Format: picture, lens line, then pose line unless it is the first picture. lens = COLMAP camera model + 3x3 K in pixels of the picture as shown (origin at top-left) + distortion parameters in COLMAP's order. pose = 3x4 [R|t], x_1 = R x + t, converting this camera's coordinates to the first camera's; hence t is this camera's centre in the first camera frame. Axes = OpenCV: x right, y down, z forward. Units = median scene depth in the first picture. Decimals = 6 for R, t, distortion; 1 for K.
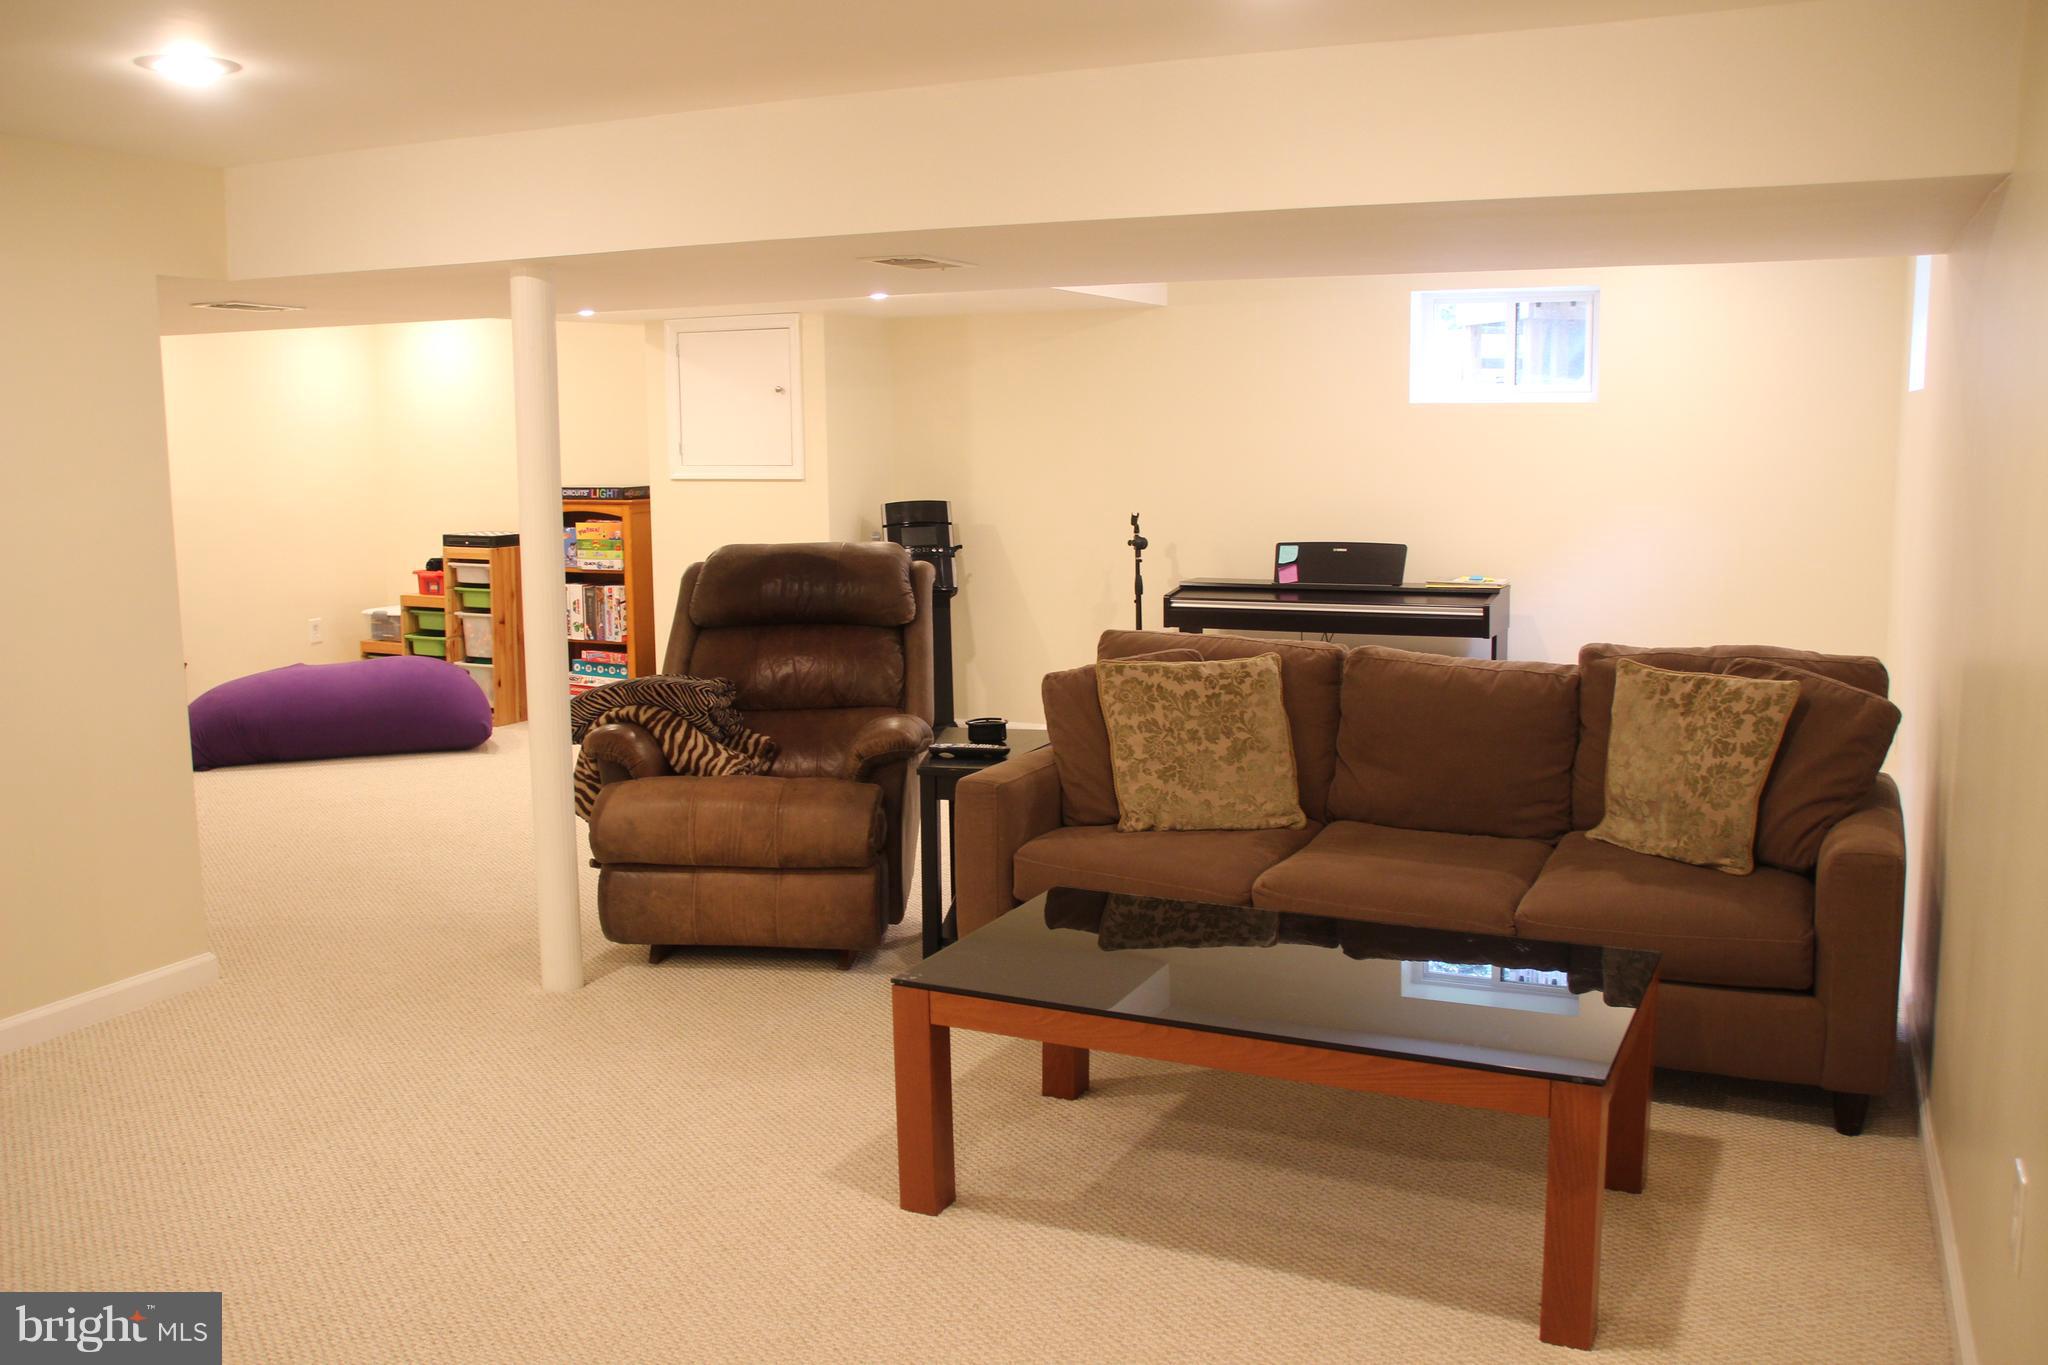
lens RADIAL K [[1744.5, 0, 1018.8], [0, 1744.5, 679.4], [0, 0, 1]] dist [-0.136496, 0.100870]
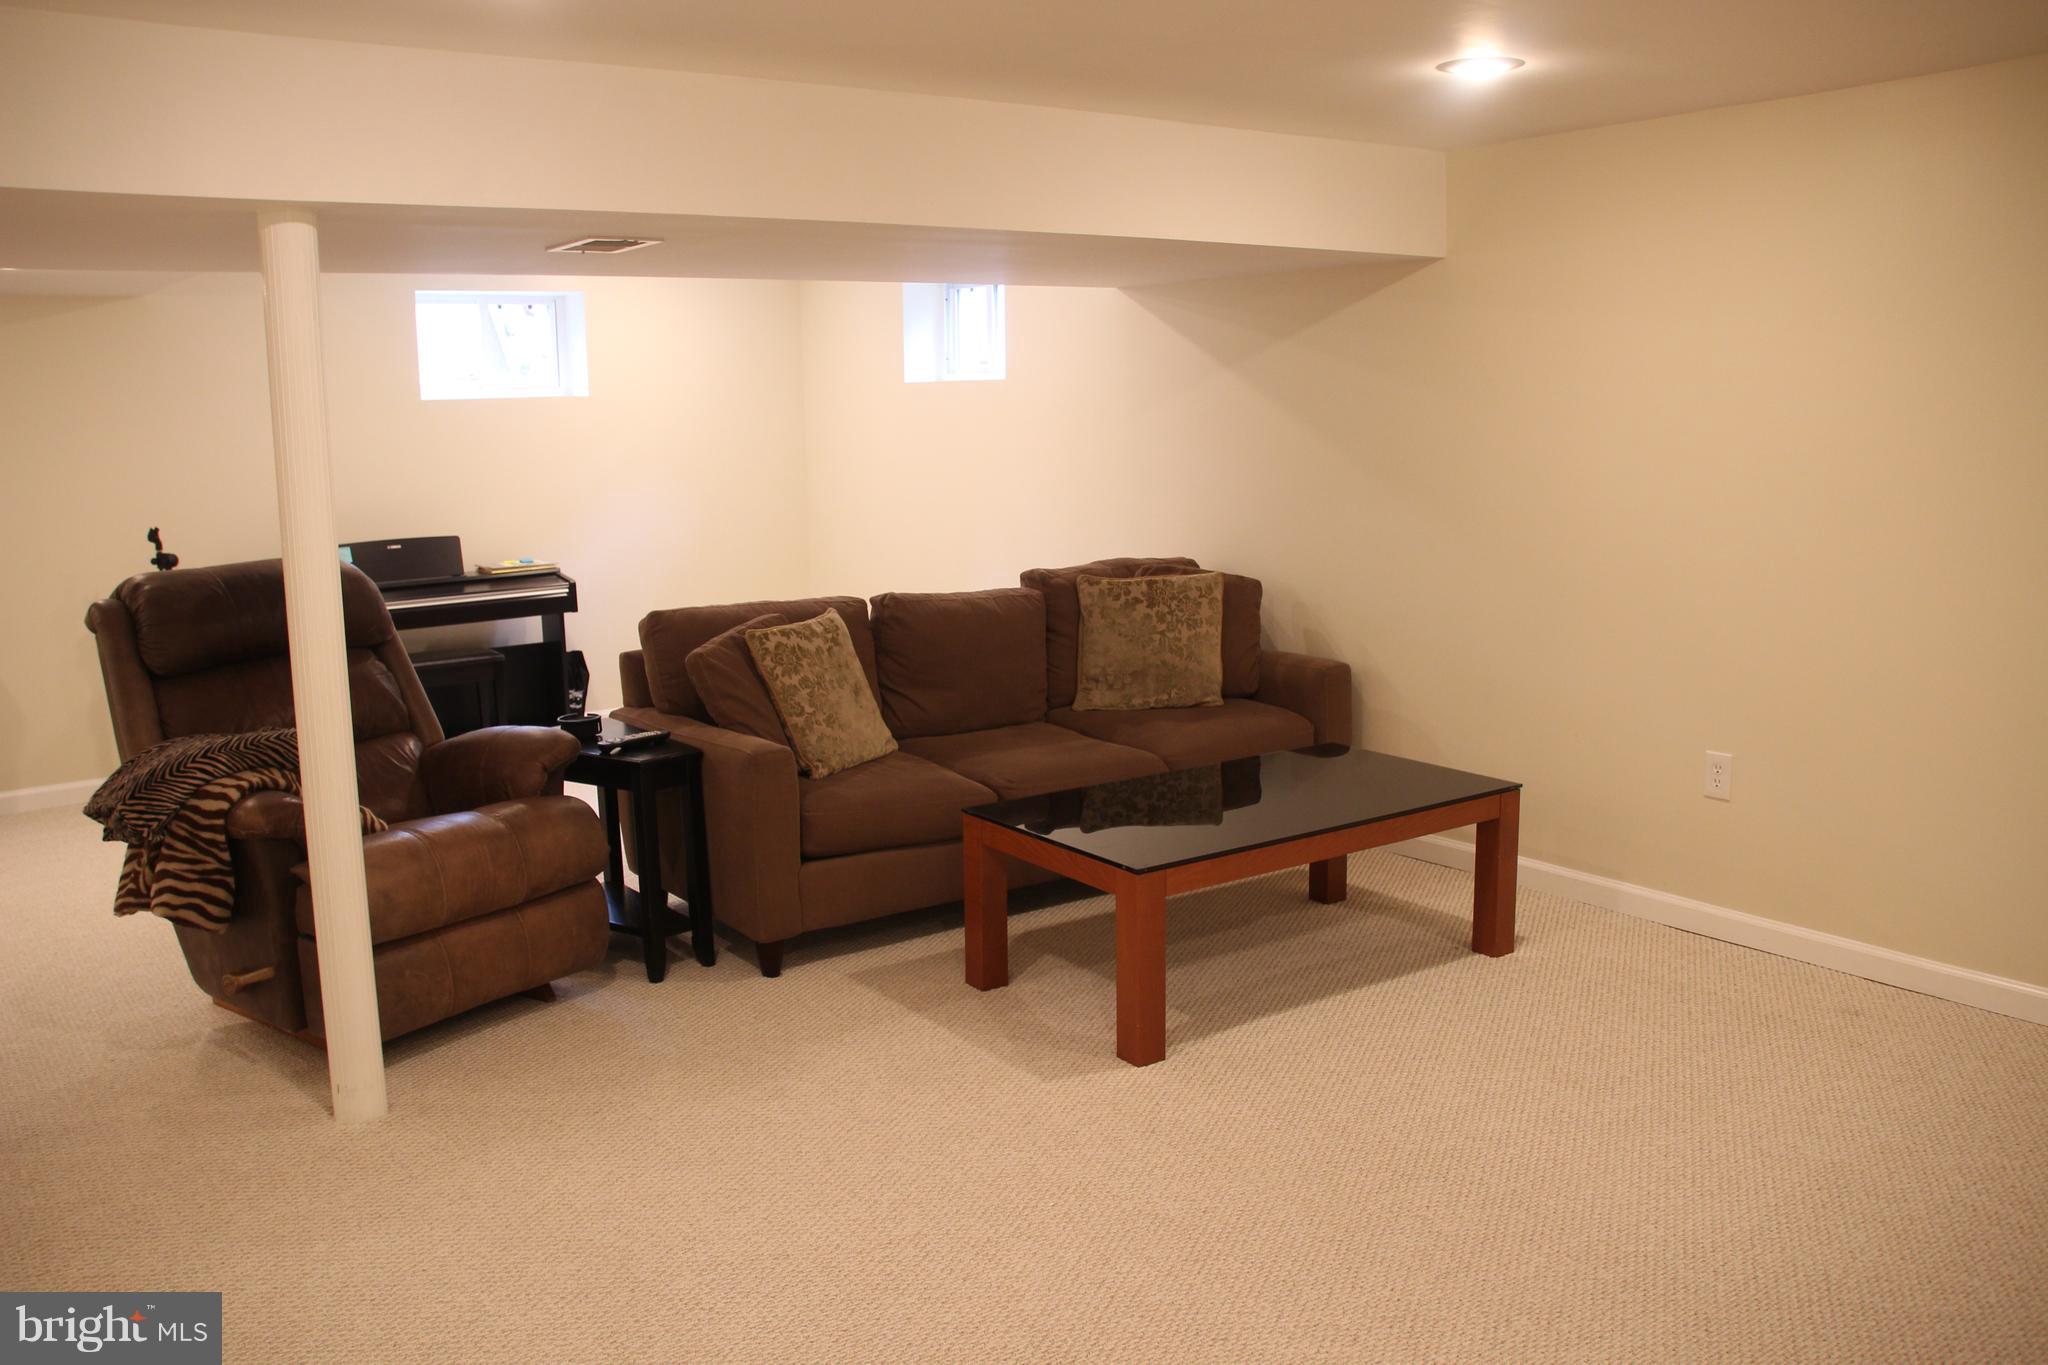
lens RADIAL K [[1744.5, 0, 949.1], [0, 1744.5, 670.1], [0, 0, 1]] dist [-0.136496, 0.100870]
pose [[0.498126, -0.130870, 0.857172, -0.881129], [0.141198, 0.987593, 0.068728, -0.046875], [-0.855531, 0.086796, 0.510424, 0.387204]]
